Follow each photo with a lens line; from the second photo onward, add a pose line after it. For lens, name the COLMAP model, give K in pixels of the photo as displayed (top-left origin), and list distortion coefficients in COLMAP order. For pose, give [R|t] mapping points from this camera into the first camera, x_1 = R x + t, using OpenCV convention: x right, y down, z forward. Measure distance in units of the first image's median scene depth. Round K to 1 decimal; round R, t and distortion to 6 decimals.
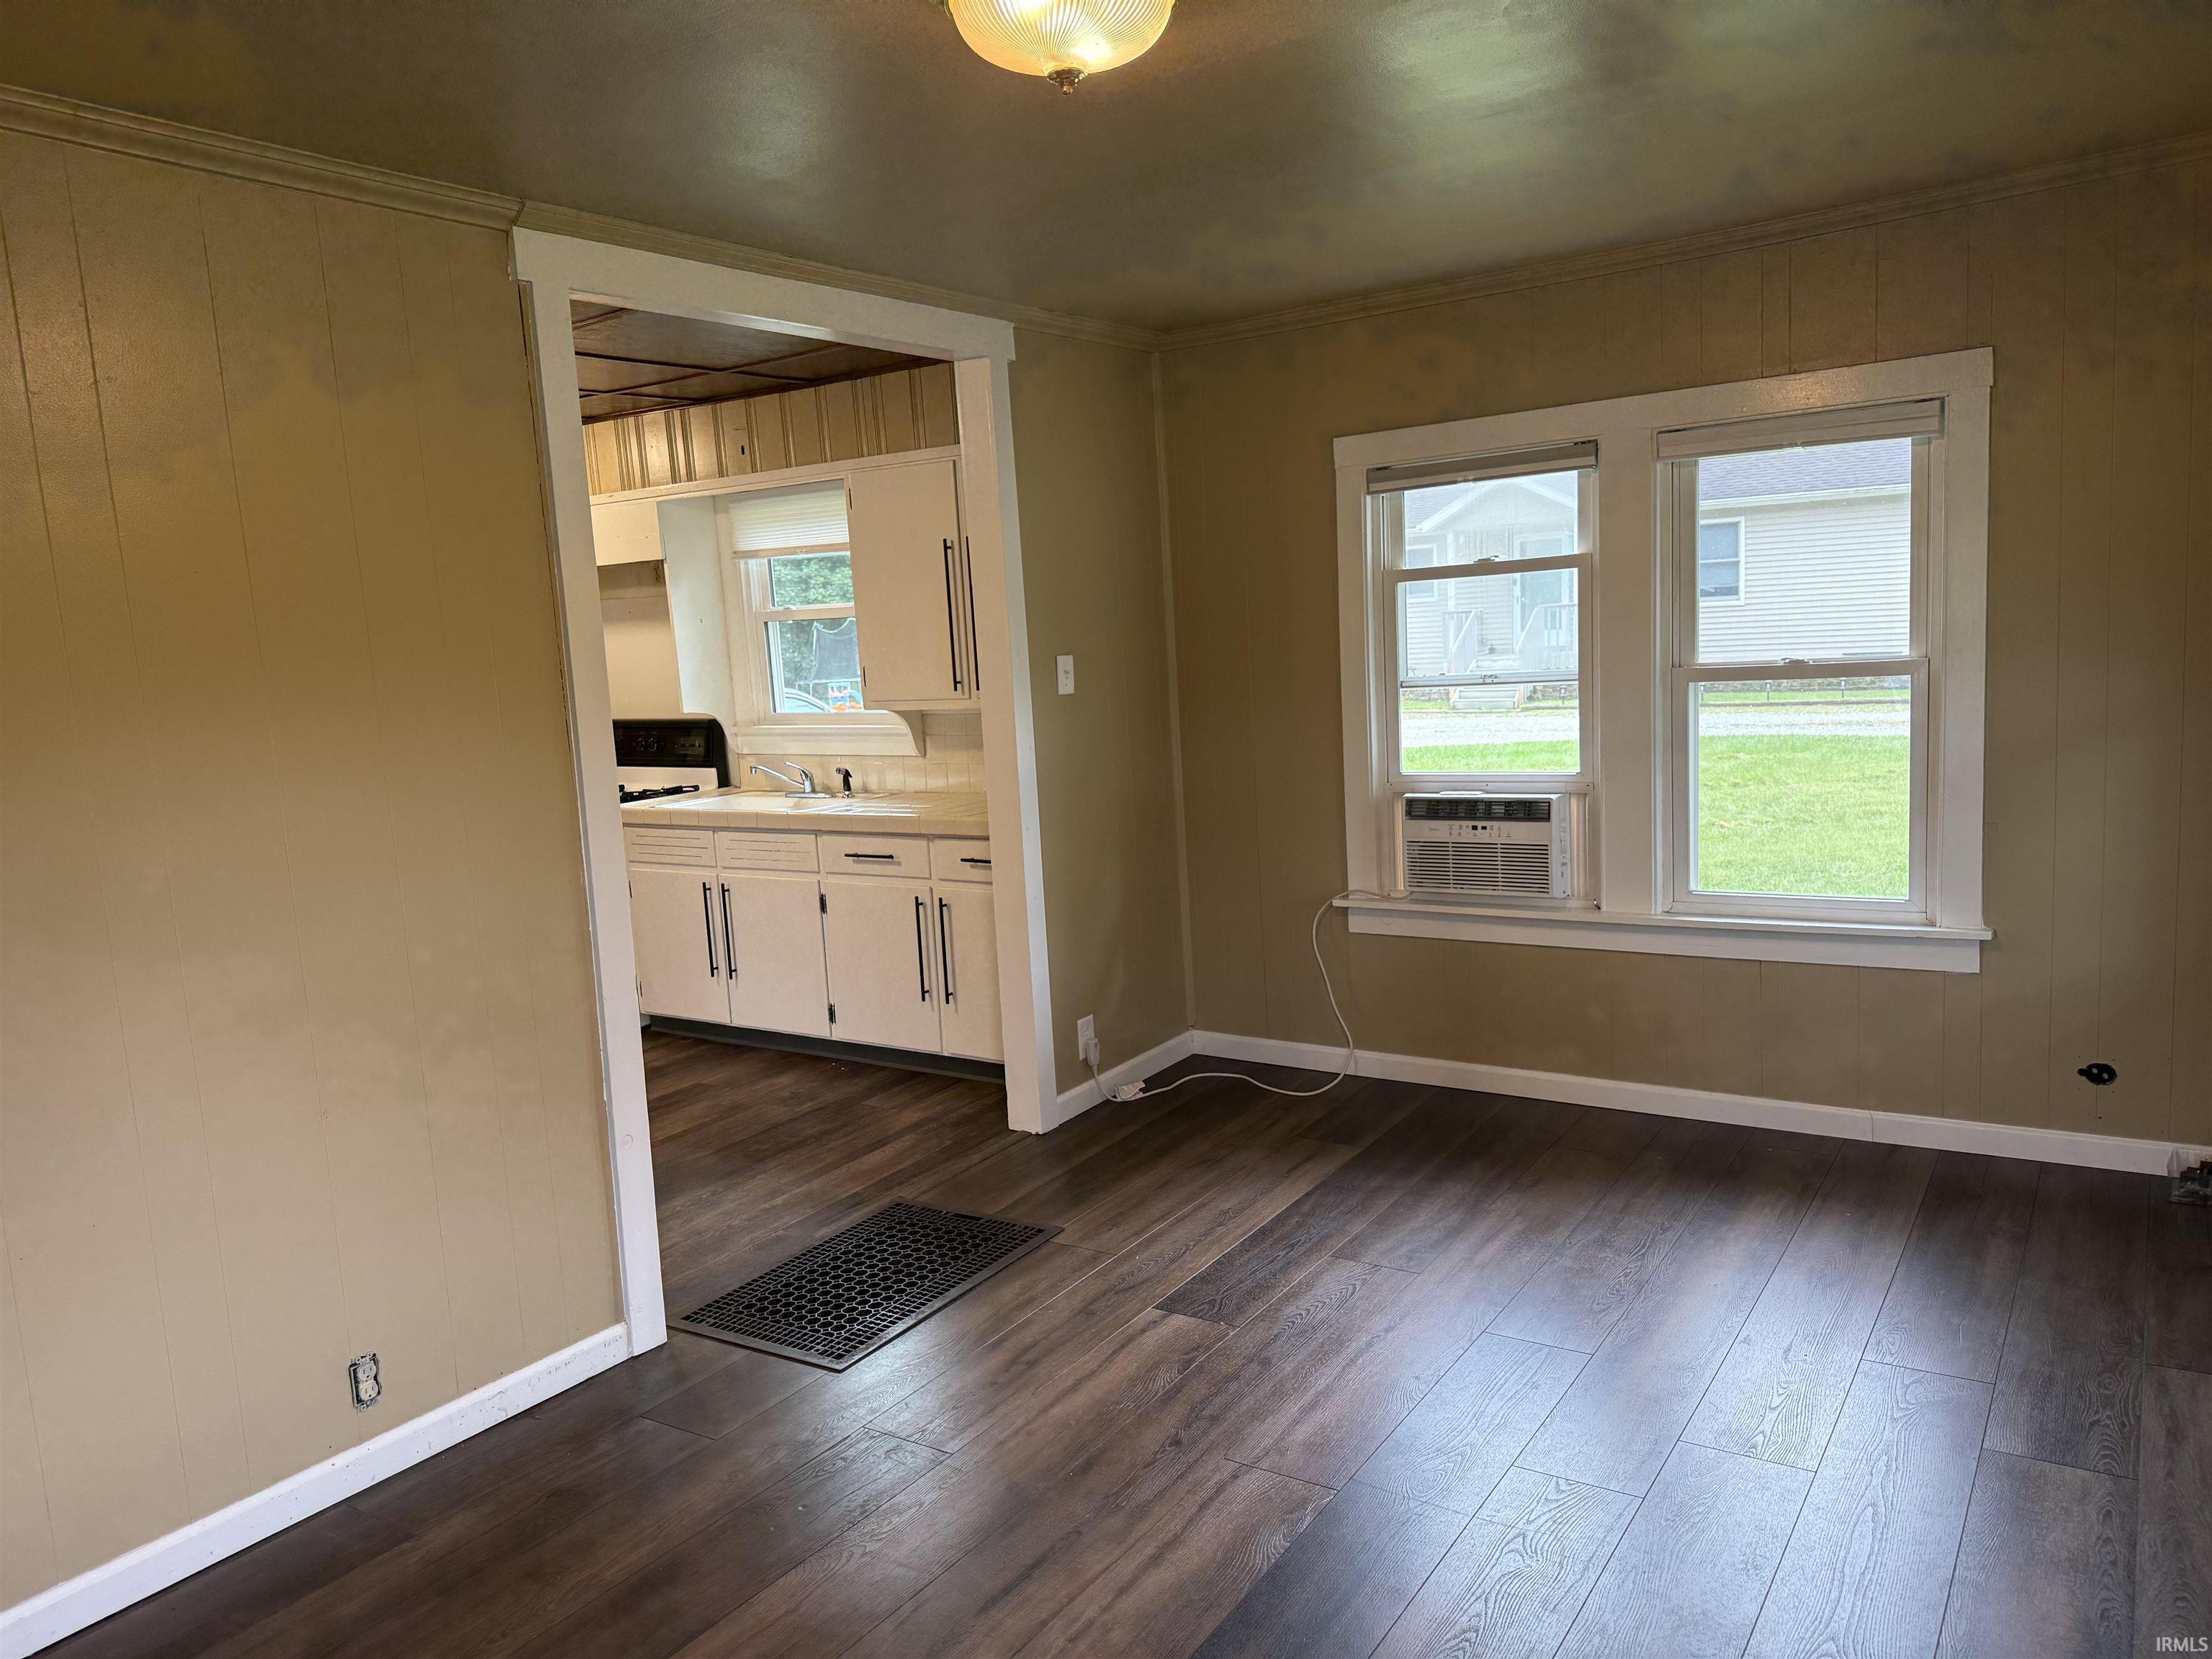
lens RADIAL K [[1552.0, 0, 1118.7], [0, 1552.0, 818.0], [0, 0, 1]] dist [0.100903, -0.105137]
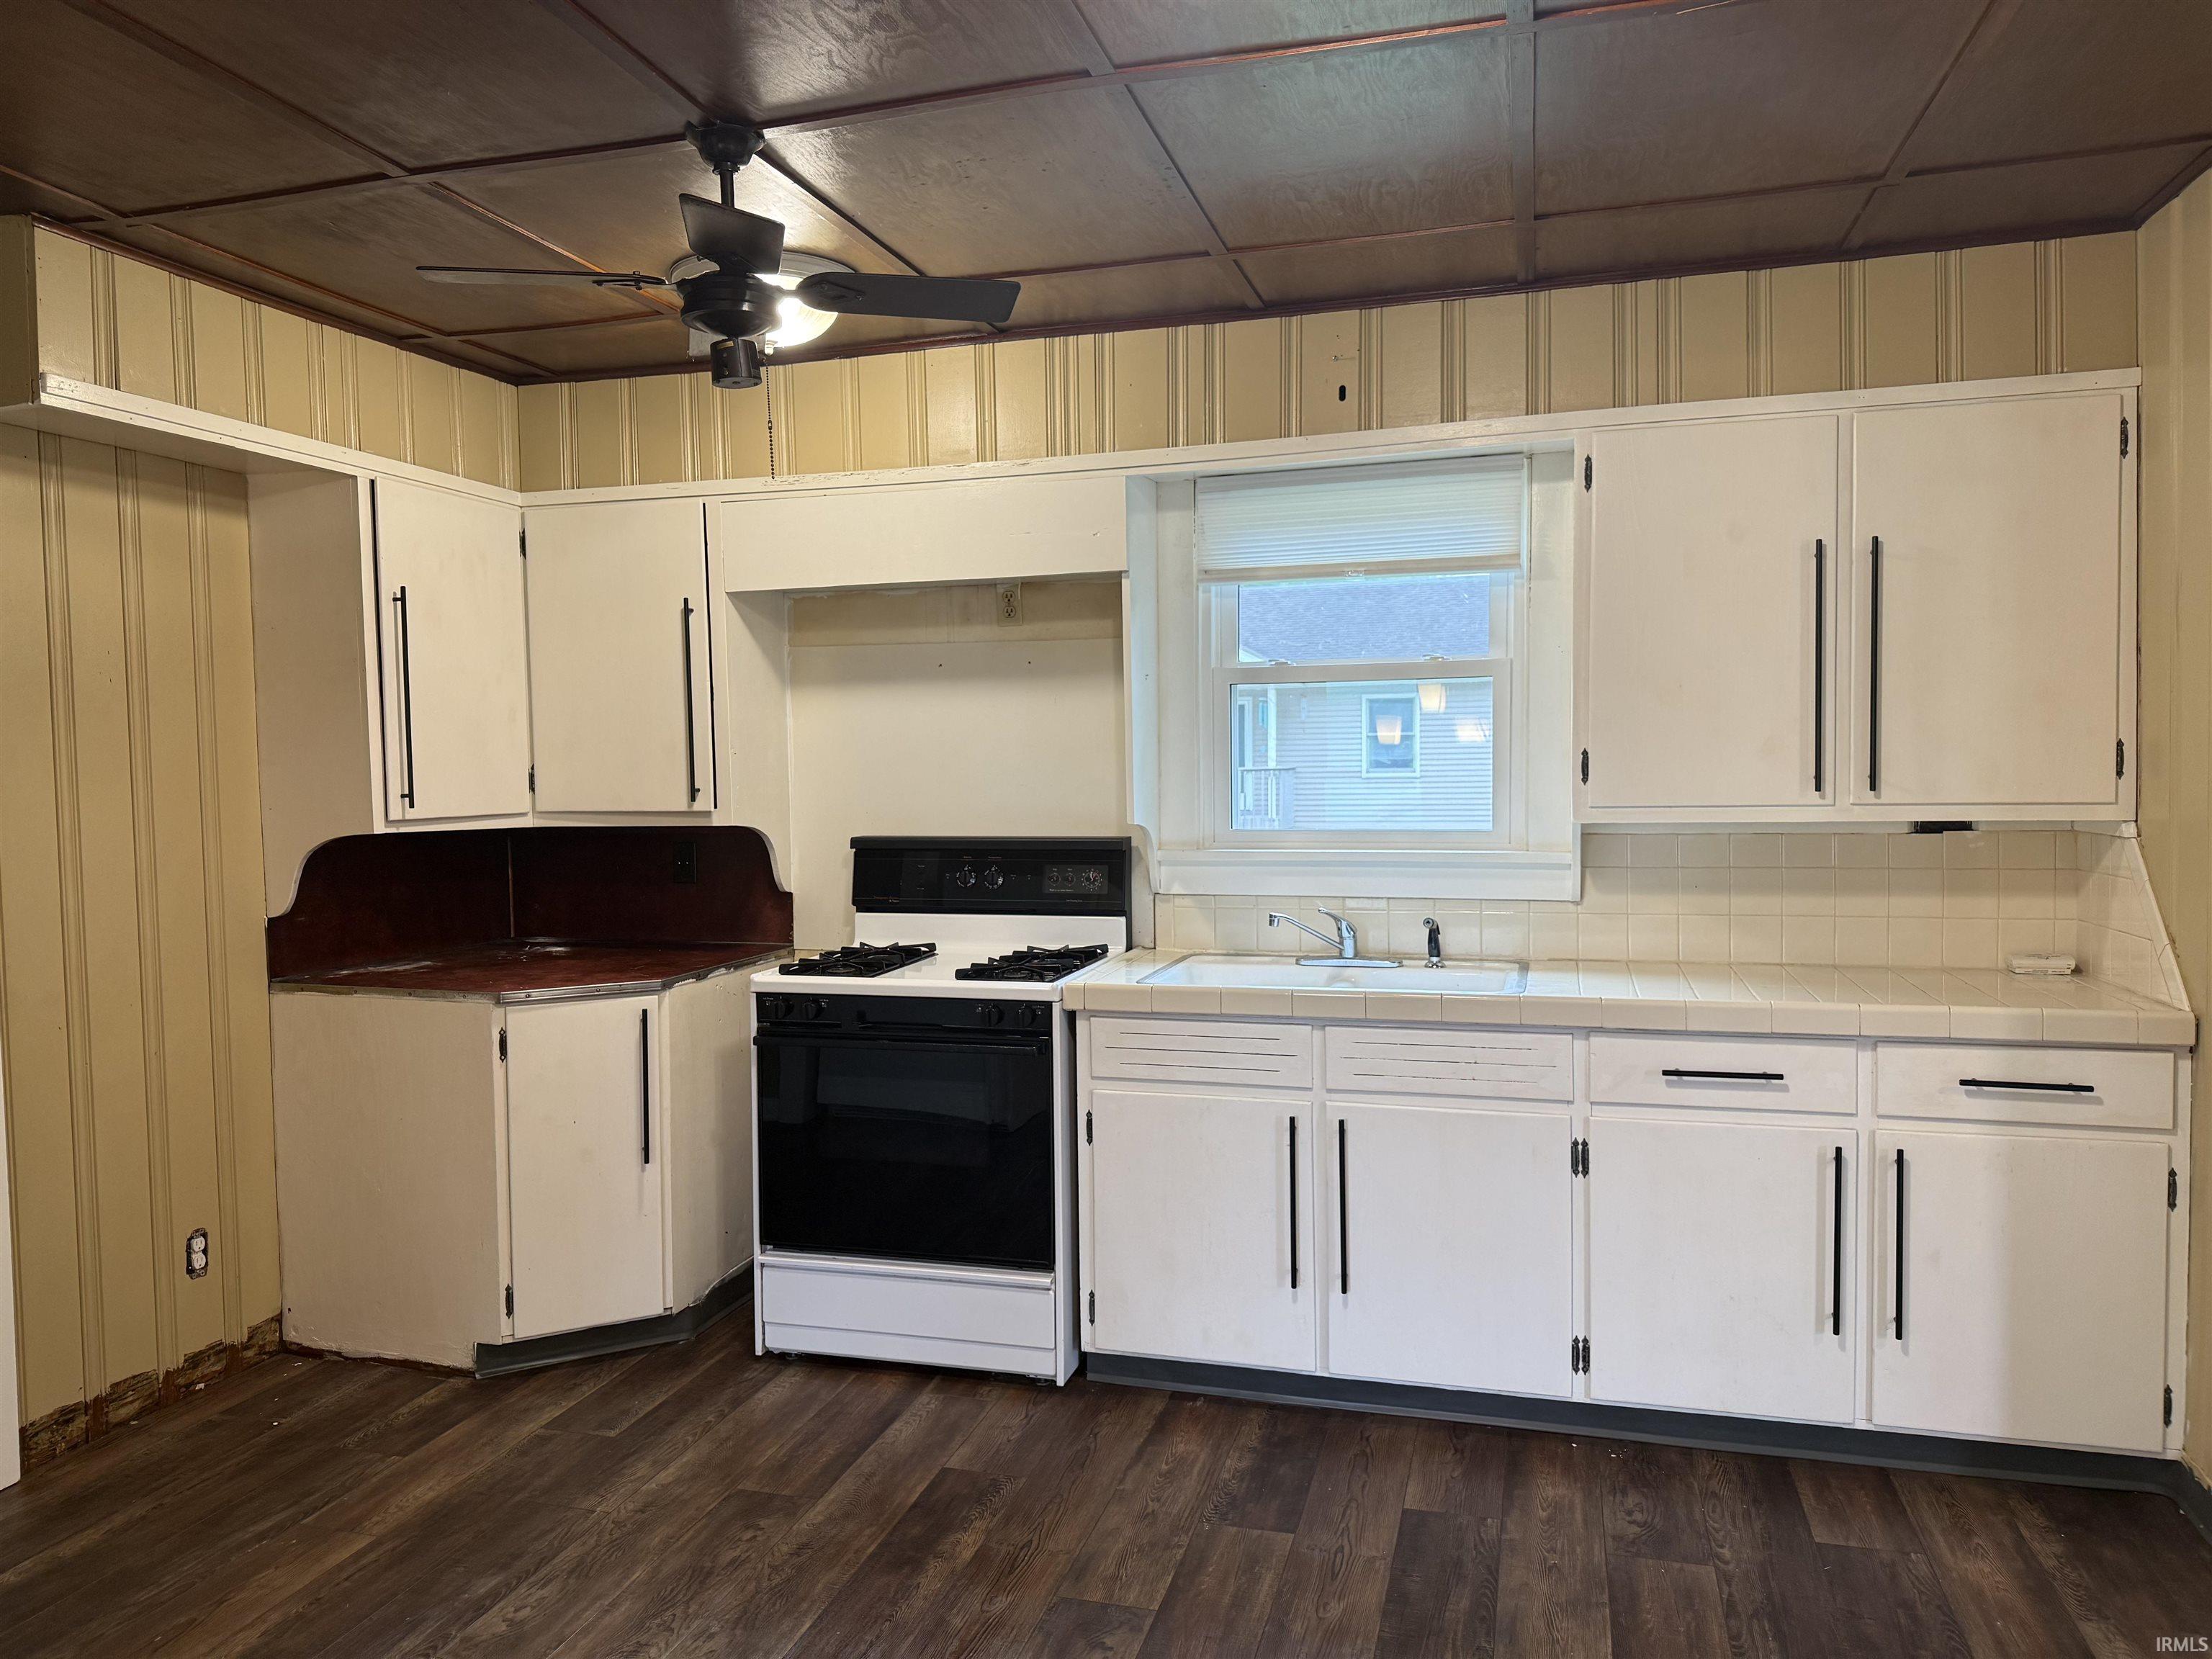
lens RADIAL K [[1552.0, 0, 1118.7], [0, 1552.0, 818.0], [0, 0, 1]] dist [0.100903, -0.105137]
pose [[0.948872, 0.034800, 0.313736, -0.507783], [-0.001294, 0.994325, -0.106380, -0.006739], [-0.315658, 0.100535, 0.943532, 0.472666]]
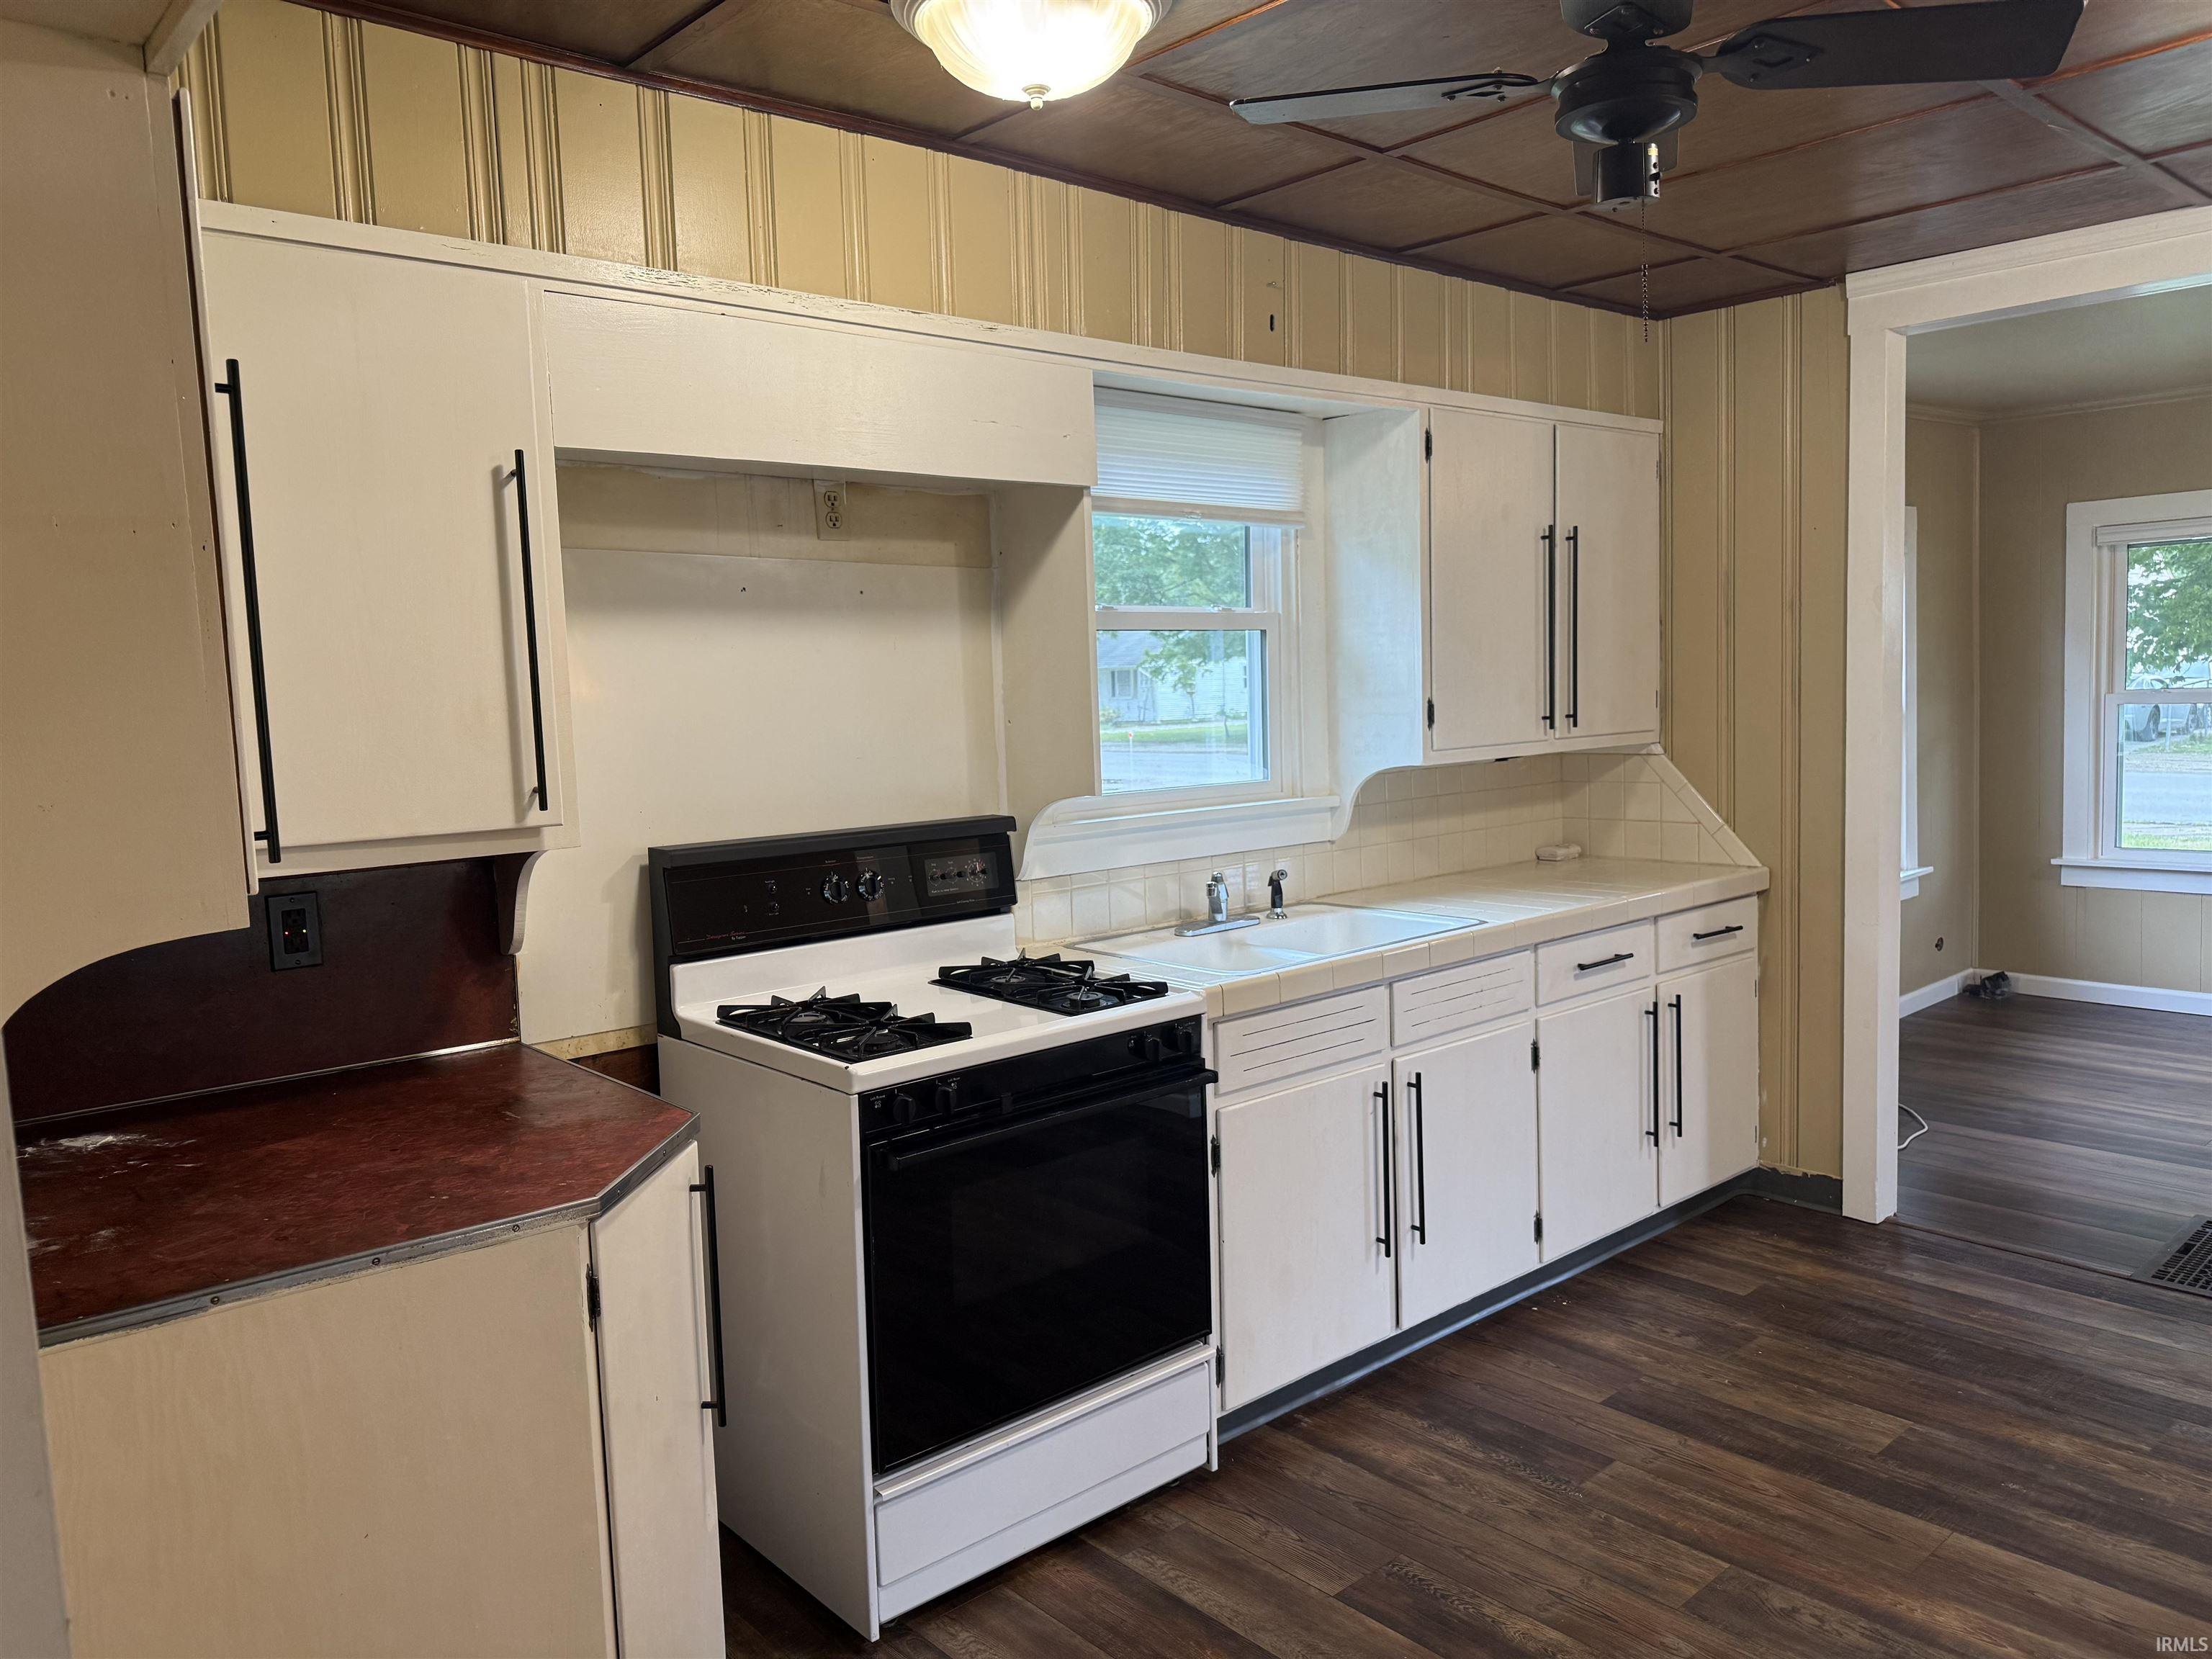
lens RADIAL K [[1552.0, 0, 1118.7], [0, 1552.0, 818.0], [0, 0, 1]] dist [0.100903, -0.105137]
pose [[0.244359, -0.034782, 0.969061, -0.817575], [0.141038, 0.990004, -0.000030, -0.064232], [-0.959373, 0.136682, 0.246822, 0.941242]]
